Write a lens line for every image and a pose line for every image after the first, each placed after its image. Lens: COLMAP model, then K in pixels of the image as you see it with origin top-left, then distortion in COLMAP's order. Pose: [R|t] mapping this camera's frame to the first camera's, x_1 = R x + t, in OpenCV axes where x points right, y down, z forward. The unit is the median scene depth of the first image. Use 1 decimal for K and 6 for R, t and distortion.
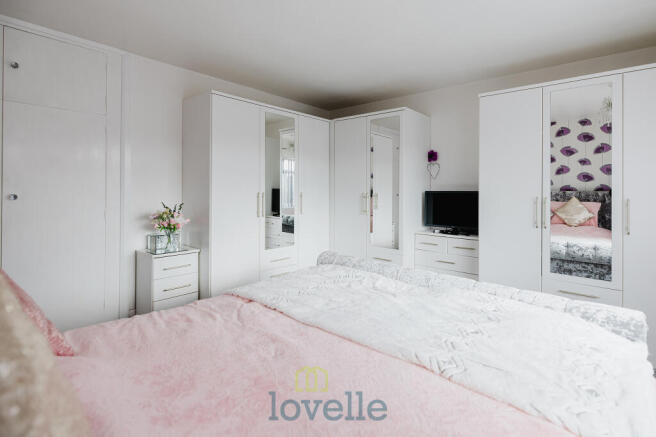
lens RADIAL K [[289.4, 0, 325.6], [0, 289.4, 217.9], [0, 0, 1]] dist [0.002922, 0.000539]
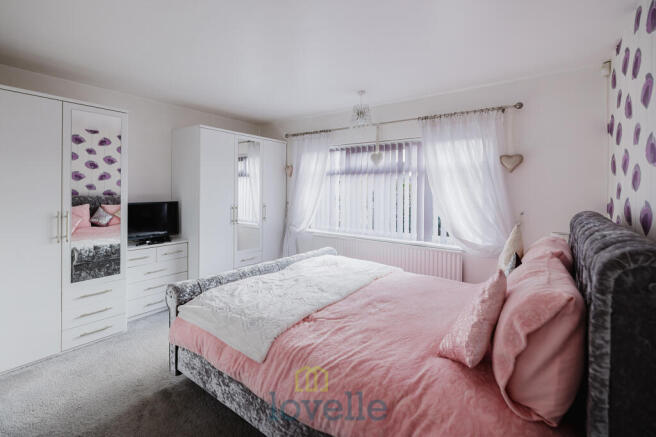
lens RADIAL K [[289.4, 0, 325.6], [0, 289.4, 217.9], [0, 0, 1]] dist [0.002922, 0.000539]
pose [[-0.035072, -0.096135, 0.994750, -1.196184], [0.092775, 0.990751, 0.099019, -0.163774], [-0.995069, 0.095761, -0.025829, 0.856043]]
